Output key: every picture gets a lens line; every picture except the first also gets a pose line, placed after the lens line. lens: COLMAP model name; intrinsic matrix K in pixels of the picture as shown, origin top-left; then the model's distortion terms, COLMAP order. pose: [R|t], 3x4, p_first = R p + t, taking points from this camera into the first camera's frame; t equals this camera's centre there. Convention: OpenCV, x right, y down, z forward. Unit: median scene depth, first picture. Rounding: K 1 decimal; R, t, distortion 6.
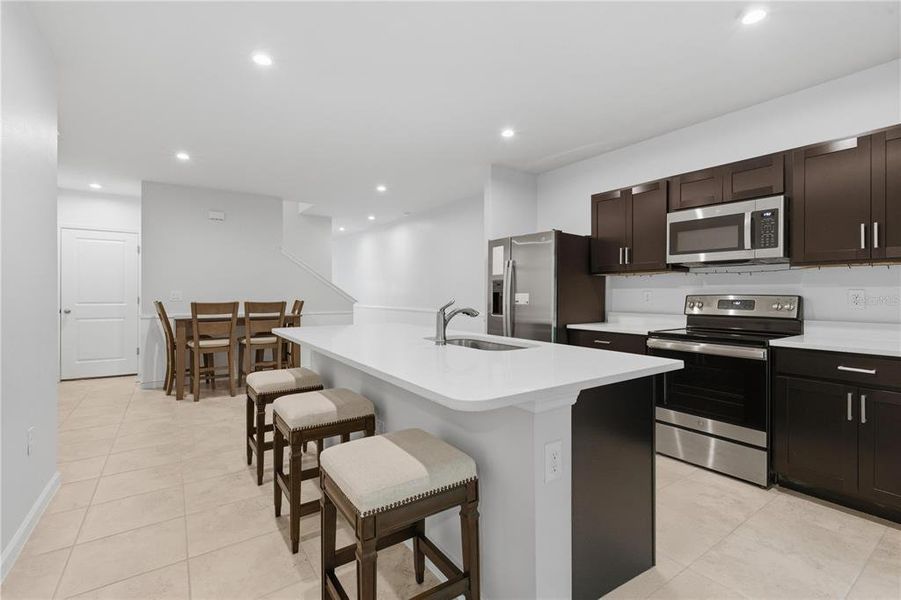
lens RADIAL K [[405.8, 0, 455.5], [0, 405.8, 294.3], [0, 0, 1]] dist [0.000464, 0.000272]
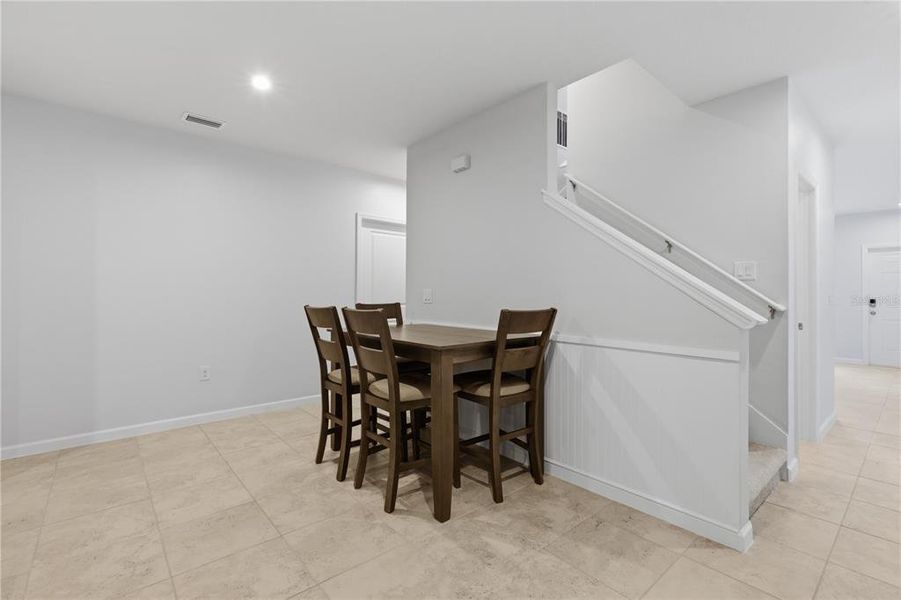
lens RADIAL K [[407.3, 0, 459.5], [0, 407.3, 292.7], [0, 0, 1]] dist [0.000333, 0.000495]
pose [[0.113036, -0.004243, -0.993582, 0.020570], [-0.005009, 0.999976, -0.004840, 0.001210], [0.993578, 0.005524, 0.113012, 1.407076]]
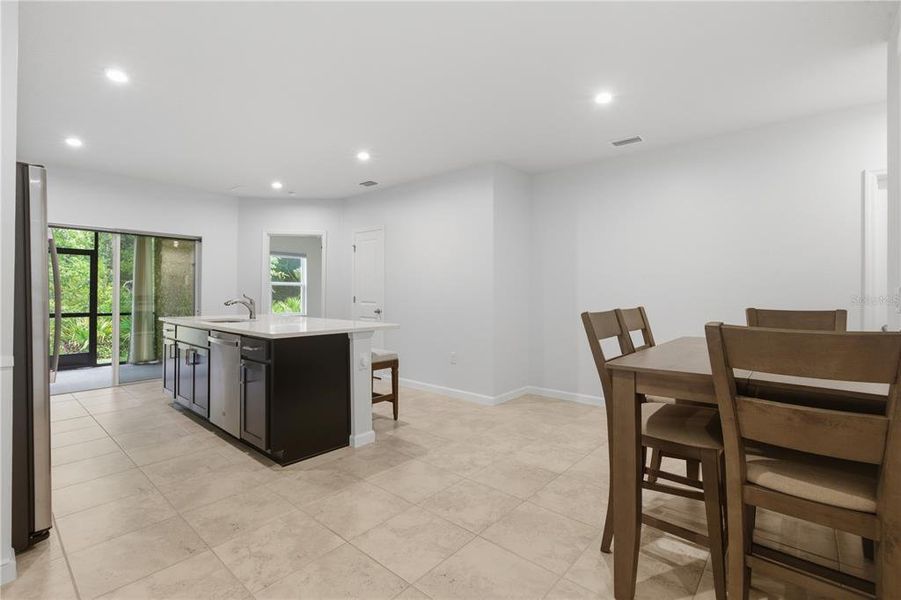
lens RADIAL K [[411.8, 0, 459.9], [0, 411.8, 288.9], [0, 0, 1]] dist [-0.000574, 0.000078]
pose [[-0.967480, -0.007756, -0.252827, -0.282350], [-0.005859, 0.999949, -0.008255, -0.001587], [0.252878, -0.006505, -0.967476, 1.832541]]
